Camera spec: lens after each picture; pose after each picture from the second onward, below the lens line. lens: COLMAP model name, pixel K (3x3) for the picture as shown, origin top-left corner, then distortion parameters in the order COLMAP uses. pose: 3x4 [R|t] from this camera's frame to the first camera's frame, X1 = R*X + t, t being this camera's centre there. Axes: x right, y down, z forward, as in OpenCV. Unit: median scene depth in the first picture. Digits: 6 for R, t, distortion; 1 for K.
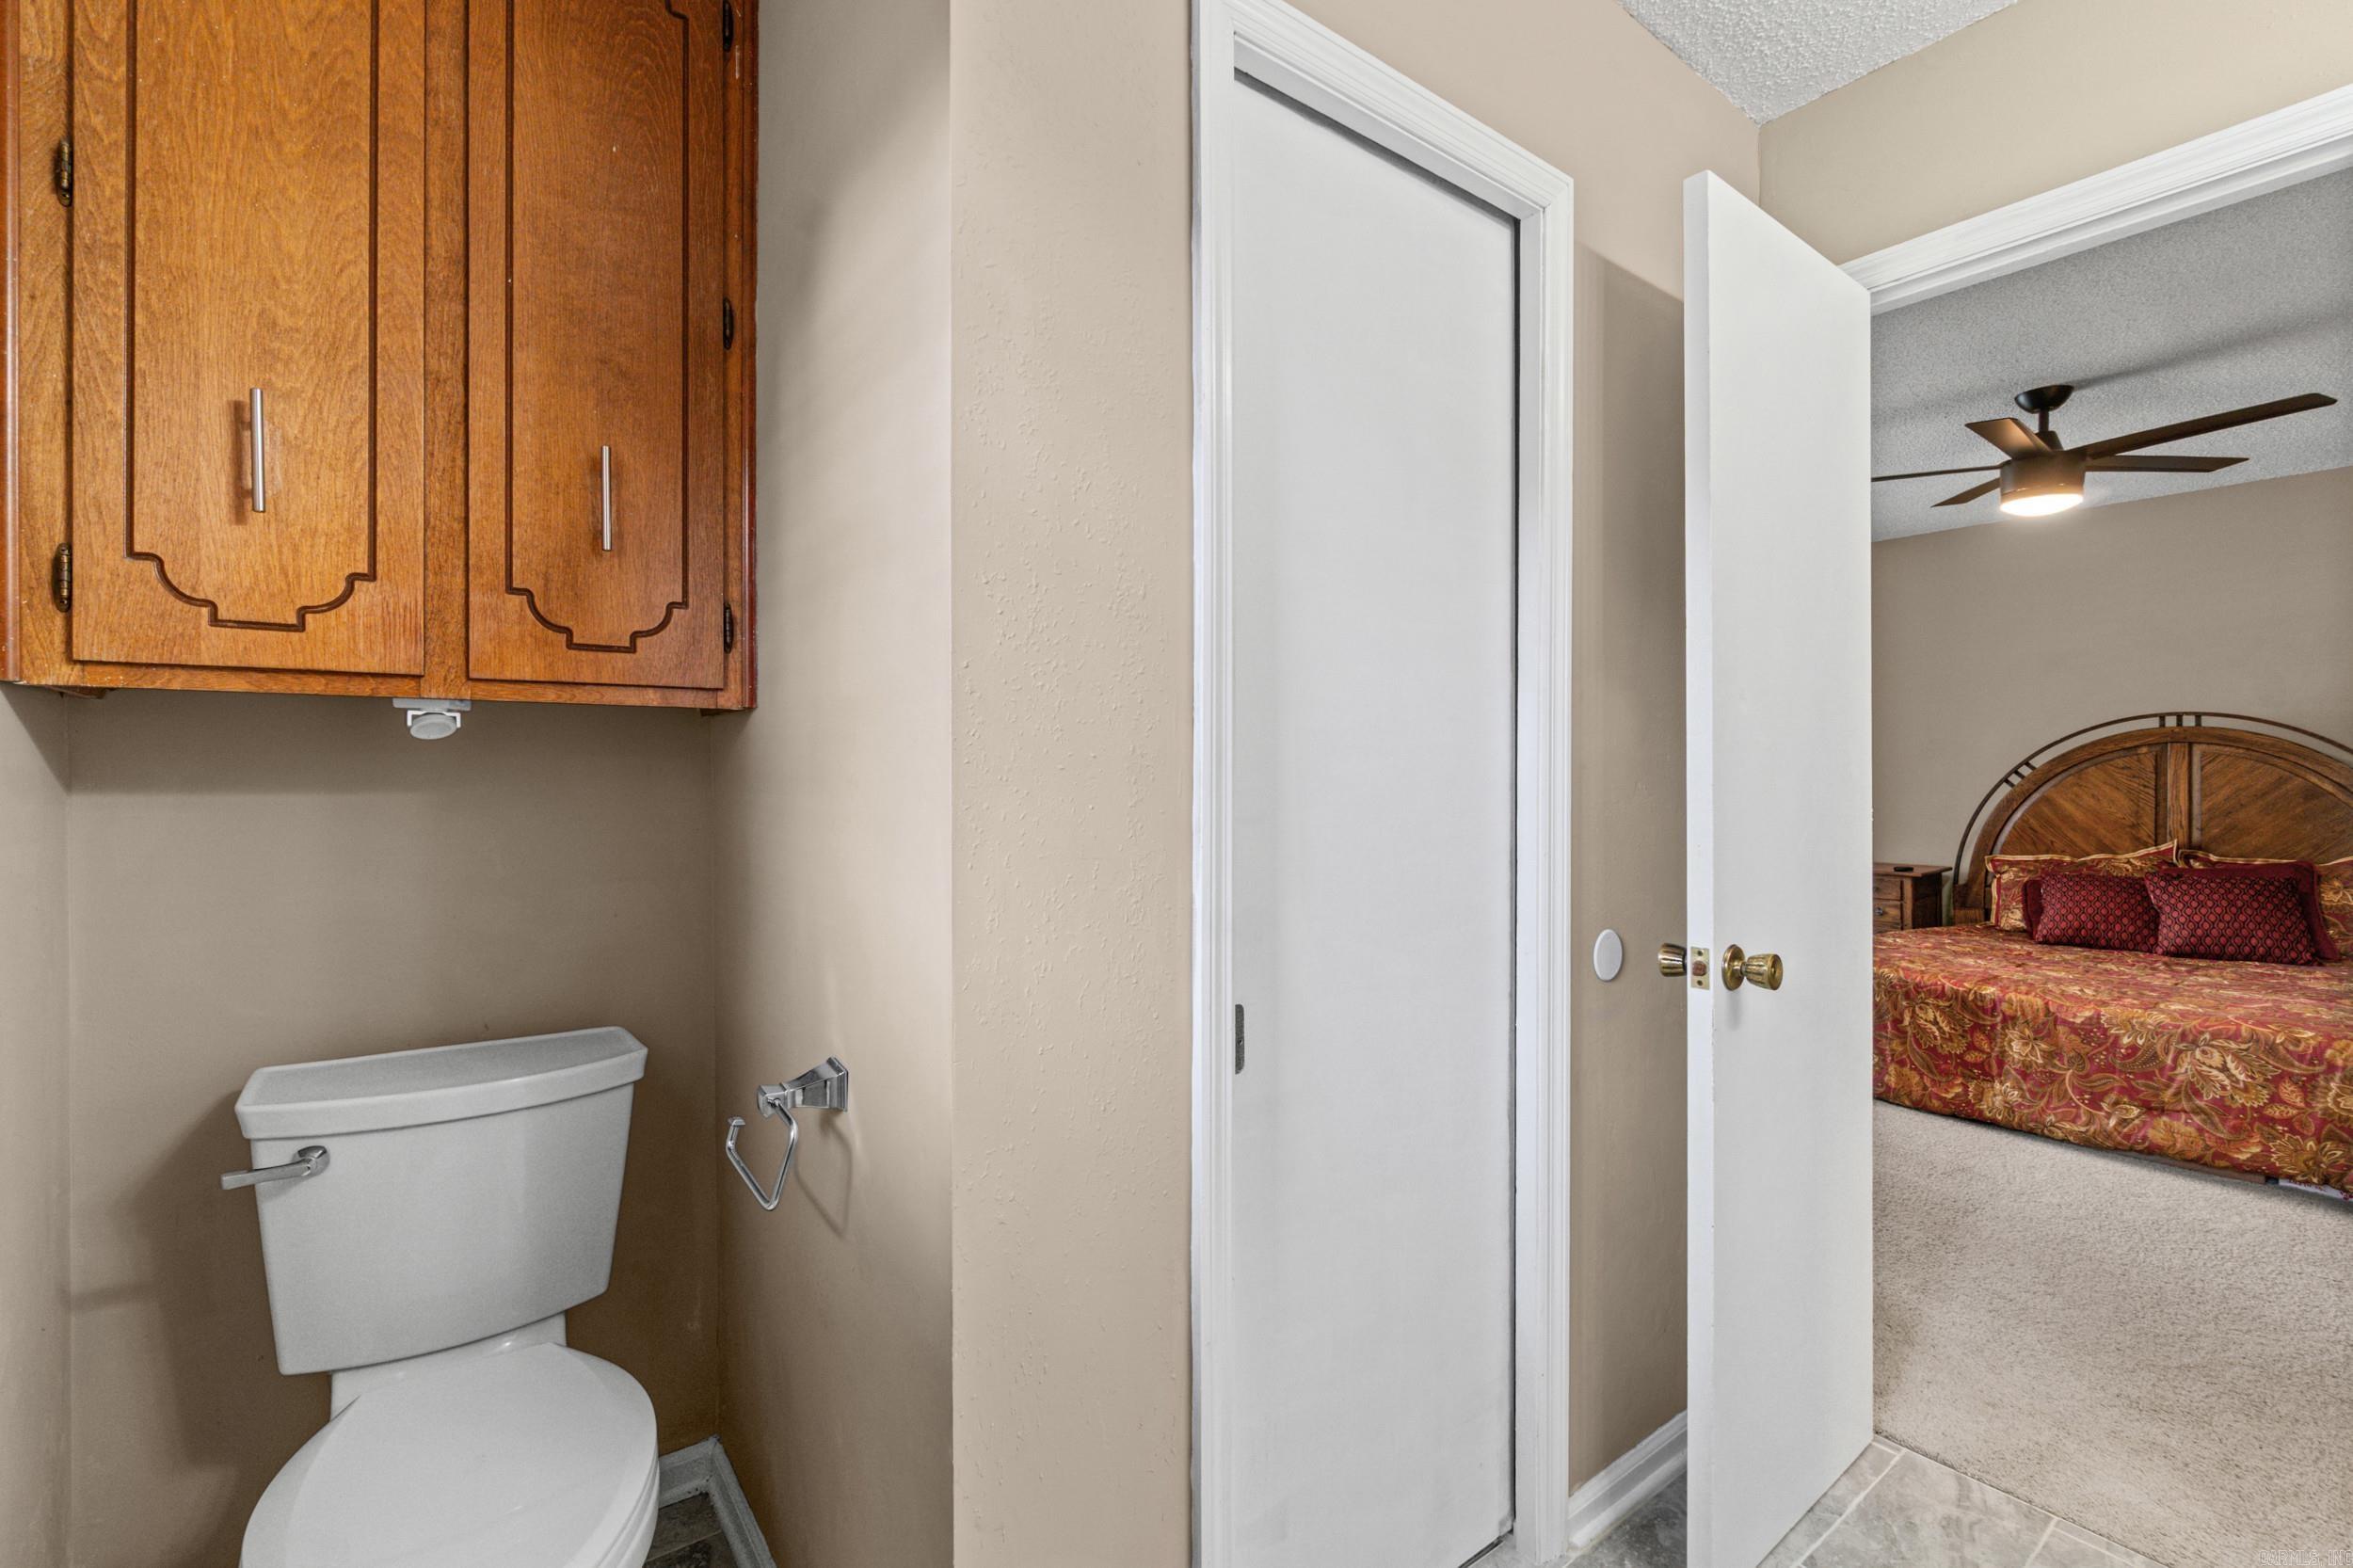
lens RADIAL K [[1022.0, 0, 1170.3], [0, 1022.0, 795.7], [0, 0, 1]] dist [0.000922, 0.000129]
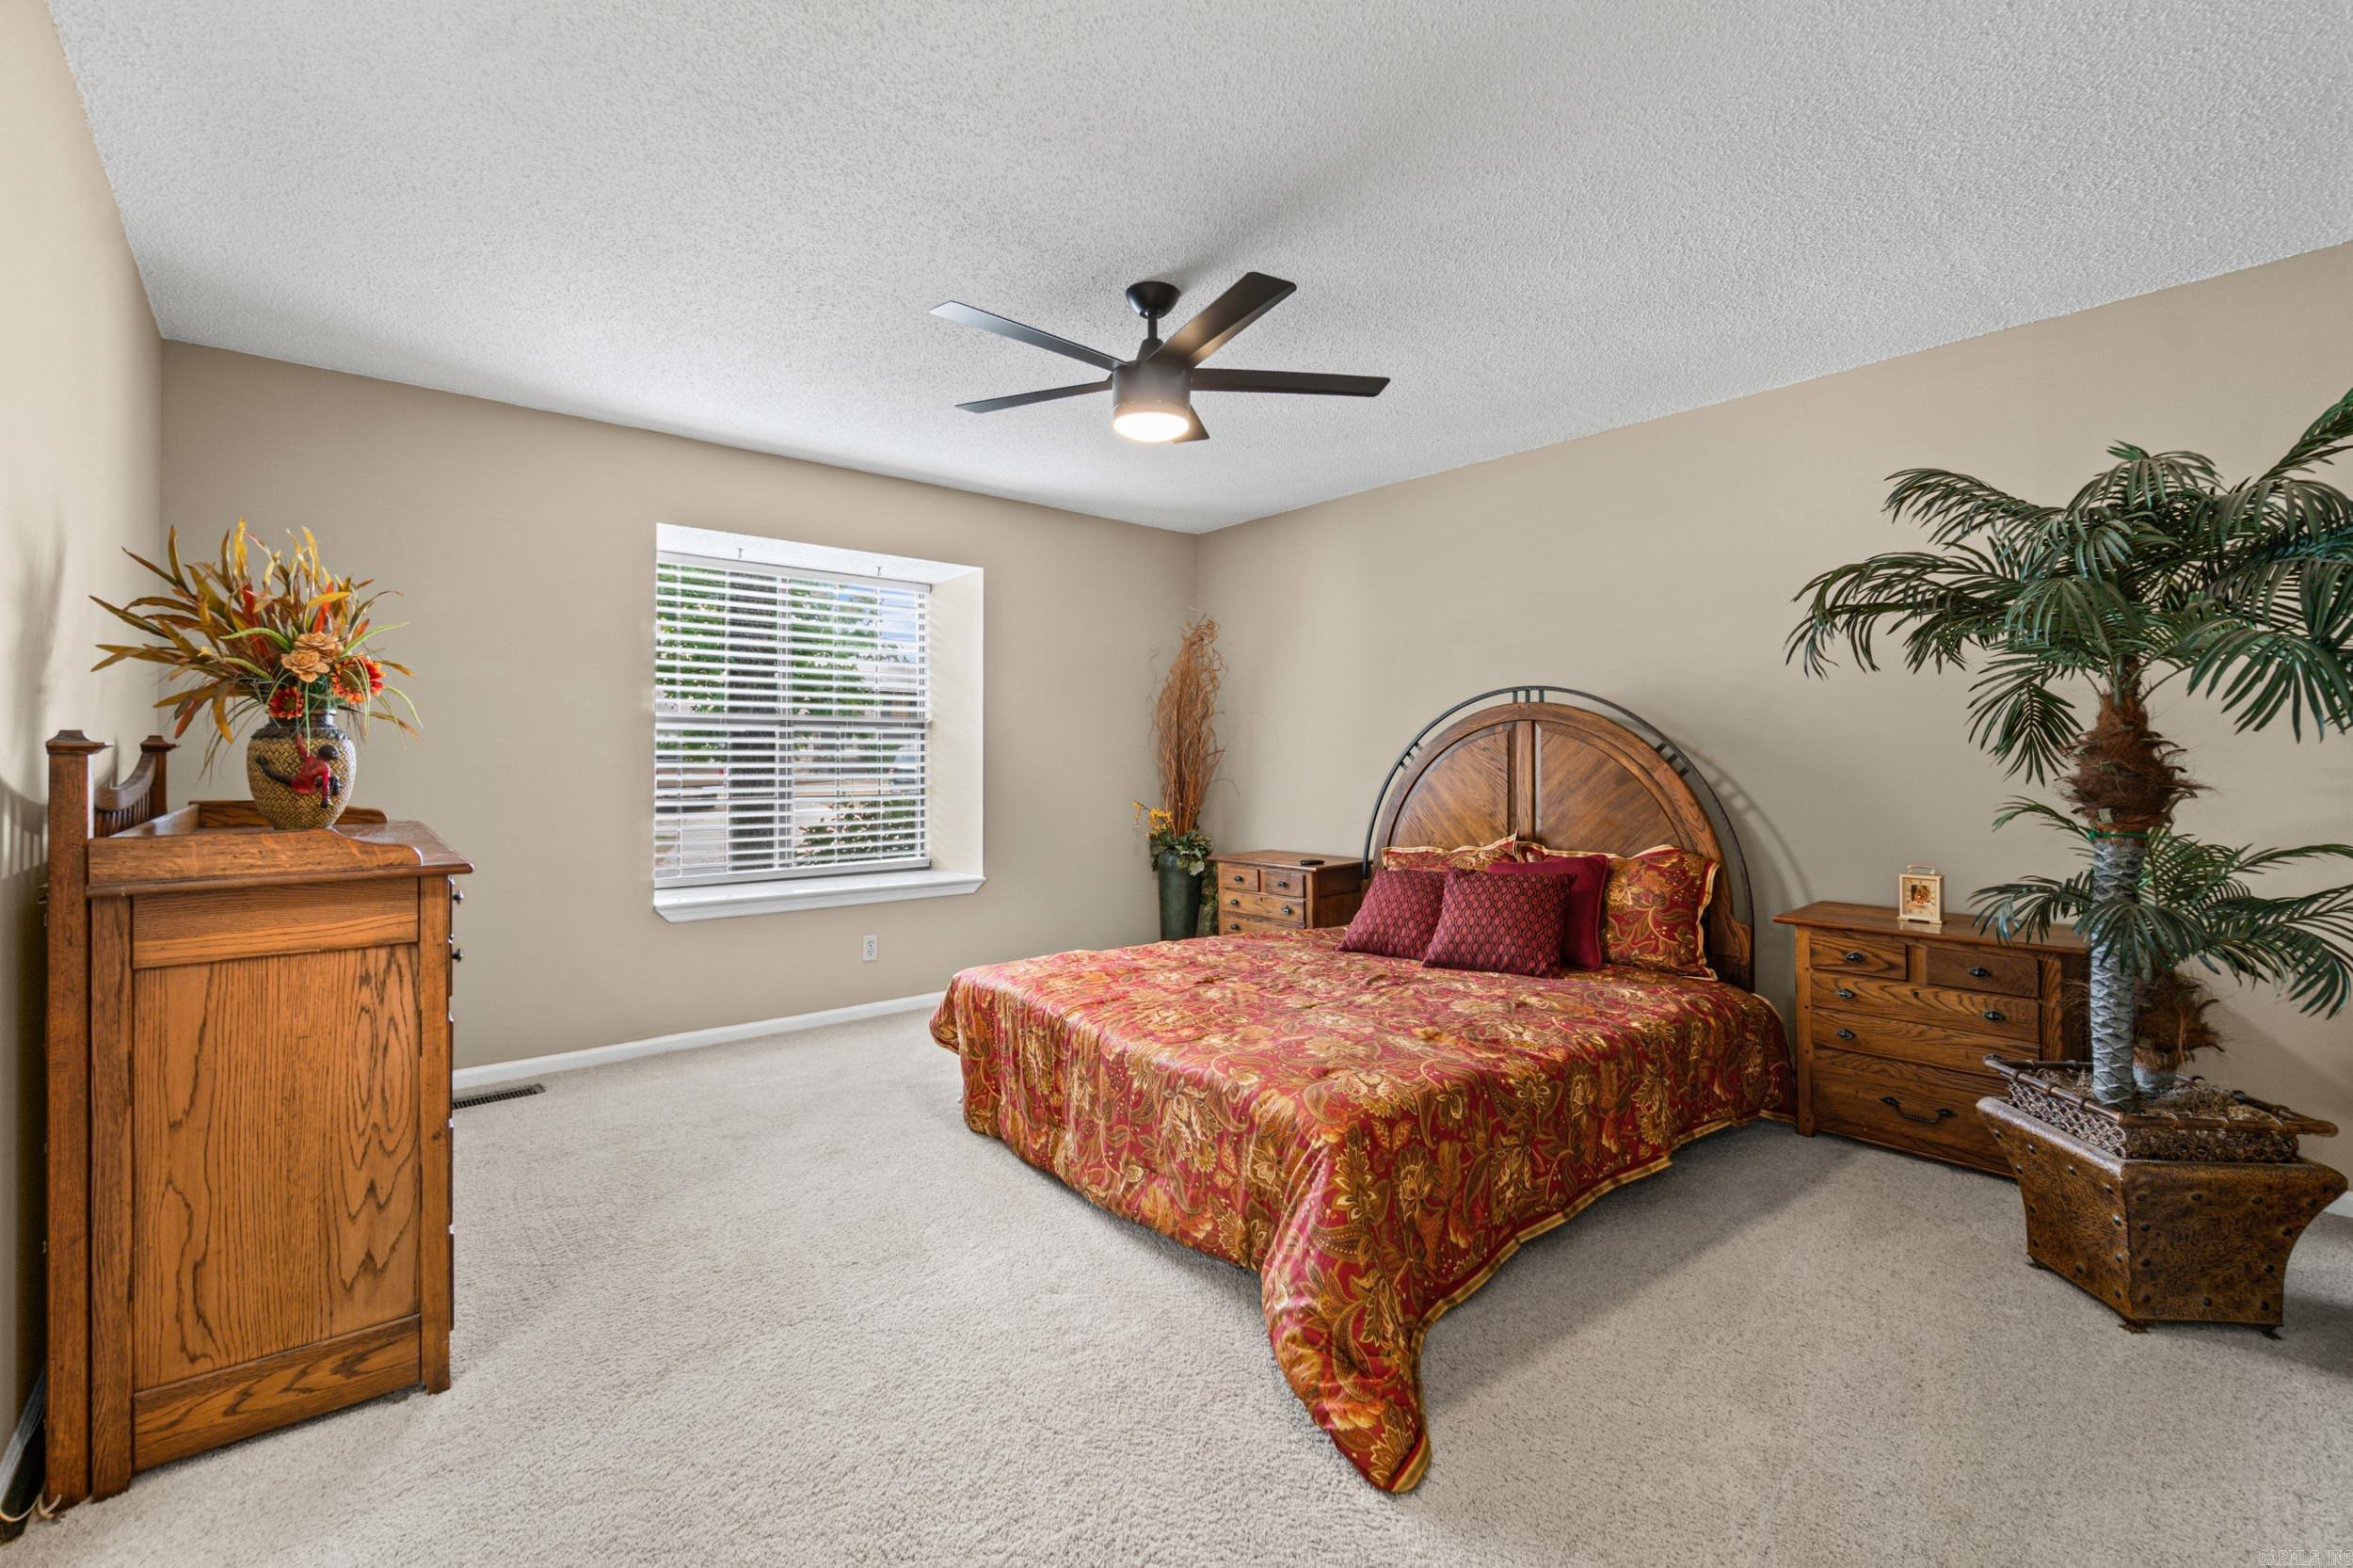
lens RADIAL K [[1022.0, 0, 1177.8], [0, 1022.0, 769.6], [0, 0, 1]] dist [0.000922, 0.000129]
pose [[0.998101, 0.001053, 0.061586, 0.801434], [-0.000403, 0.999944, -0.010563, 0.000365], [-0.061594, 0.010518, 0.998046, 0.169119]]
